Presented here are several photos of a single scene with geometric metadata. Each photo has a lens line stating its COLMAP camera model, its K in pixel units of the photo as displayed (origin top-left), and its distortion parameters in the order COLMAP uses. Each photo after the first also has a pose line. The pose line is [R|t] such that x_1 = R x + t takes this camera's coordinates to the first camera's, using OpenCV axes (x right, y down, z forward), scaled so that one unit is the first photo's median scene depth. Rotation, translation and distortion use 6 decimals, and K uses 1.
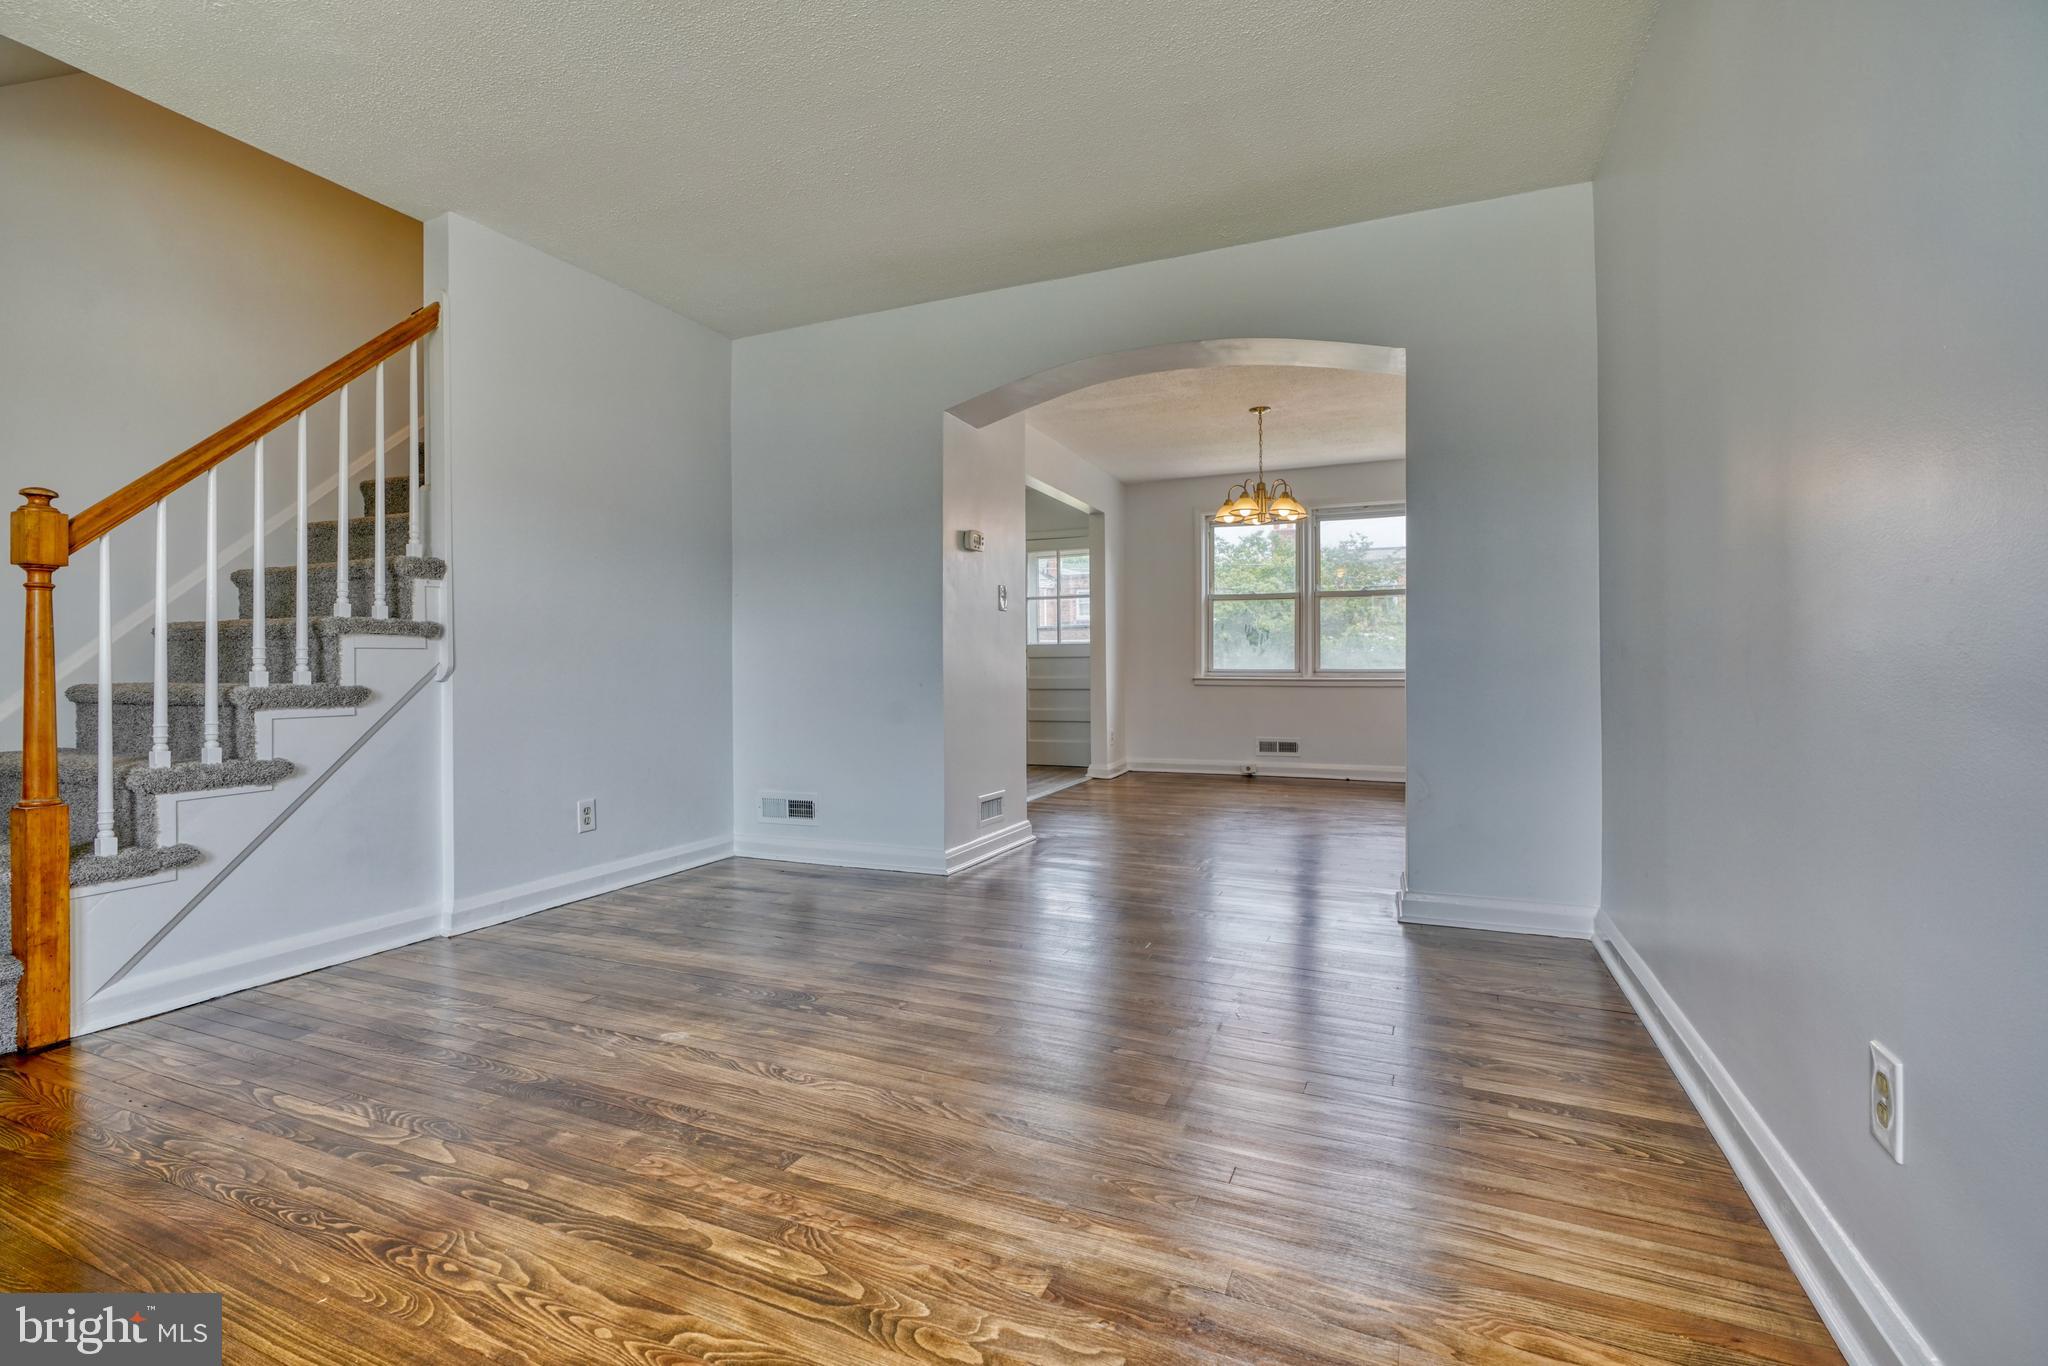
lens RADIAL K [[950.2, 0, 1040.1], [0, 950.2, 666.0], [0, 0, 1]] dist [-0.000010, 0.001232]
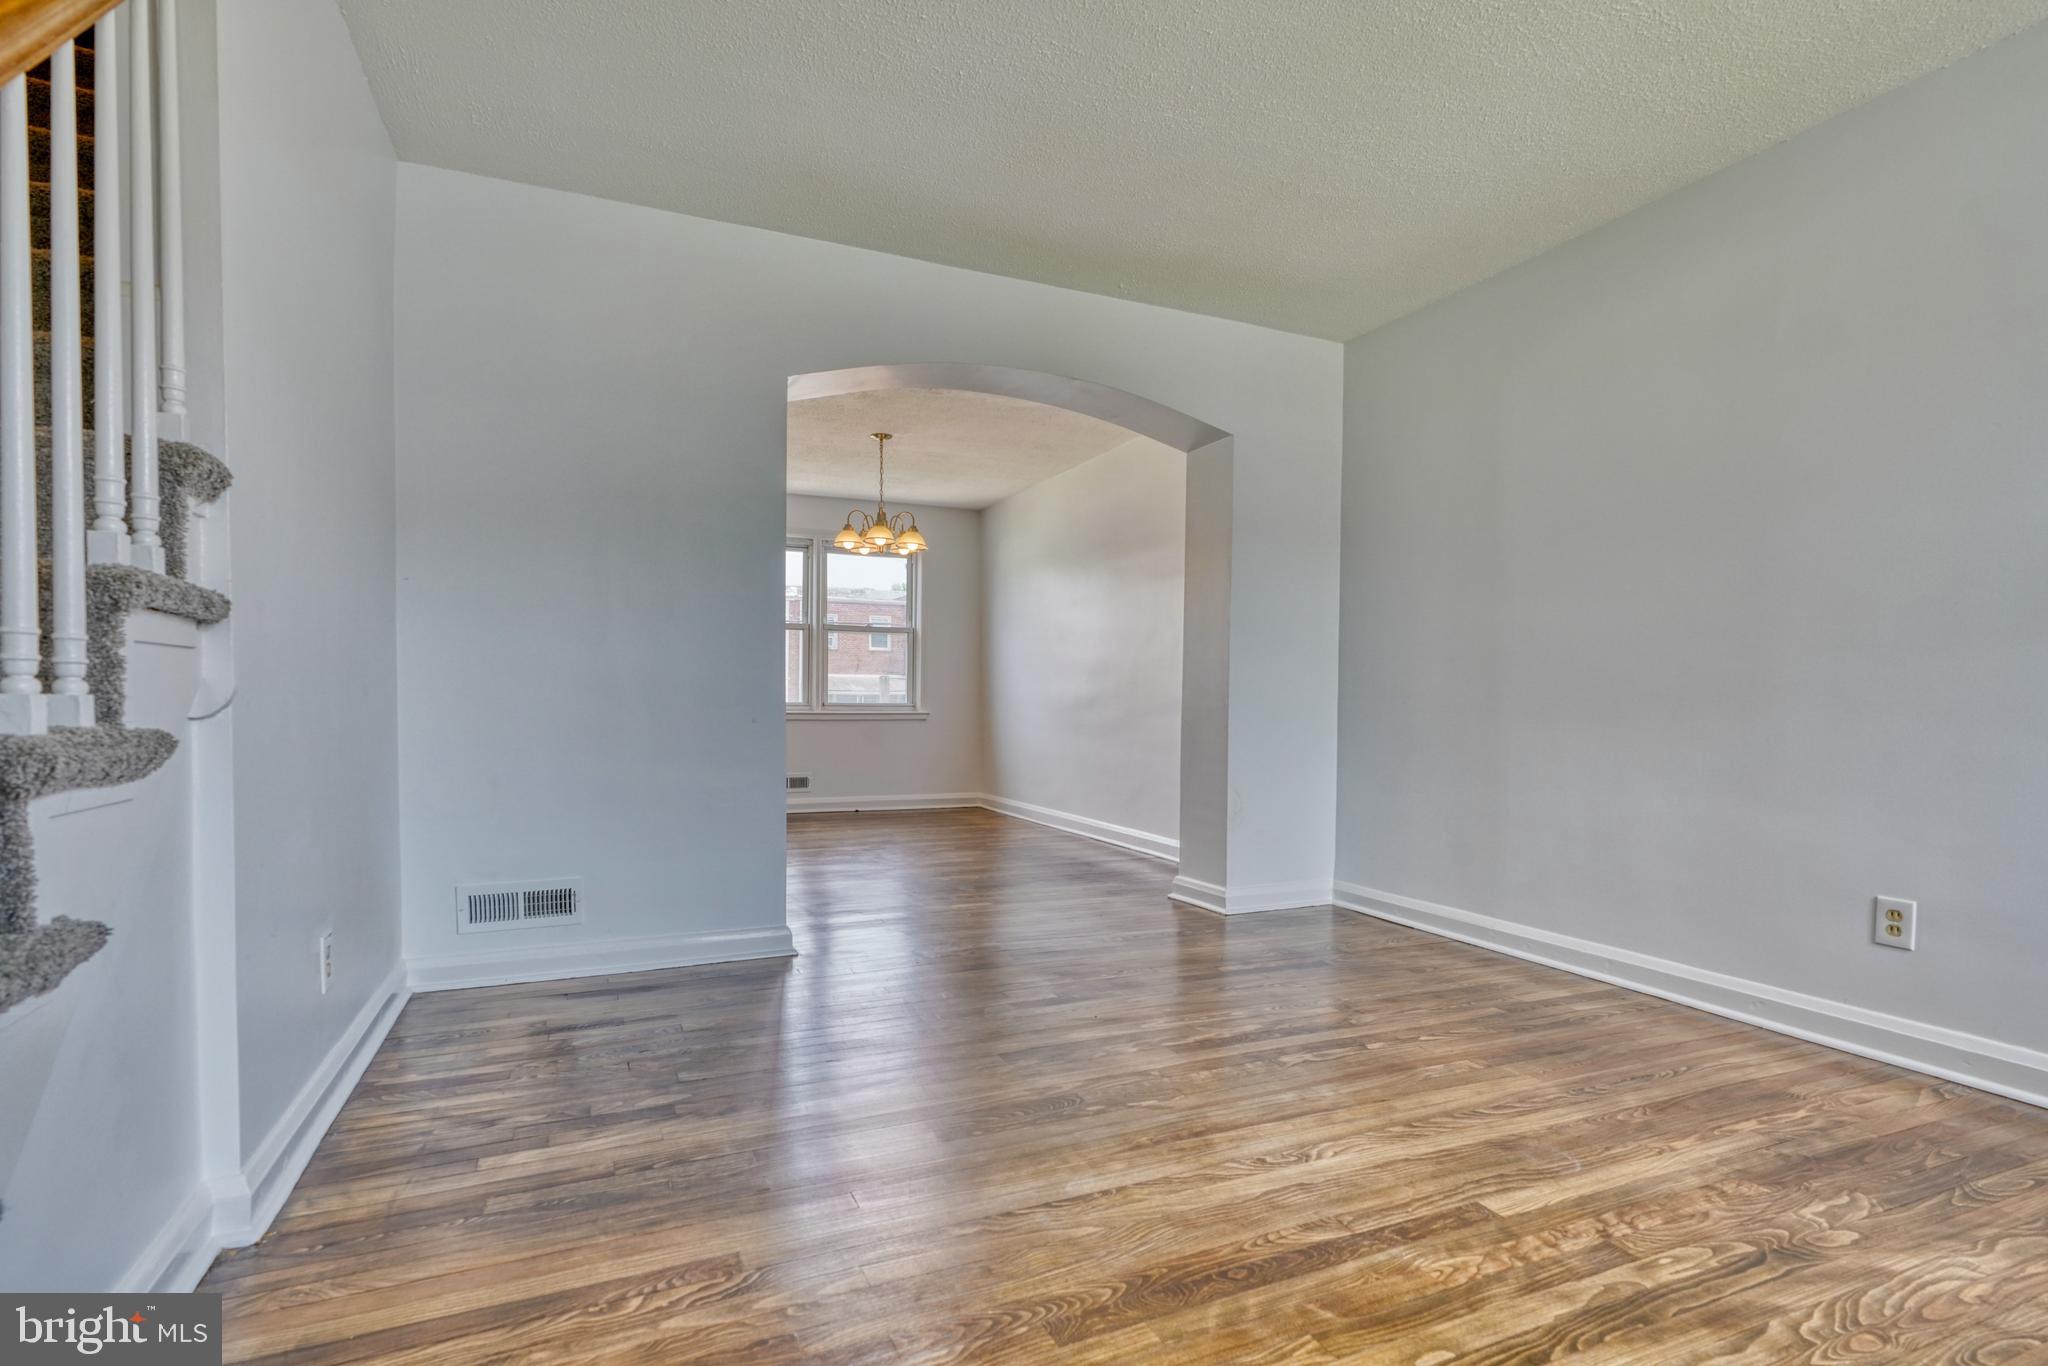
lens RADIAL K [[950.2, 0, 1050.0], [0, 950.2, 736.7], [0, 0, 1]] dist [-0.000010, 0.001232]
pose [[0.671281, -0.017133, 0.741005, -0.841863], [-0.013333, 0.999292, 0.035183, 0.003626], [-0.741083, -0.033498, 0.670577, 0.455082]]
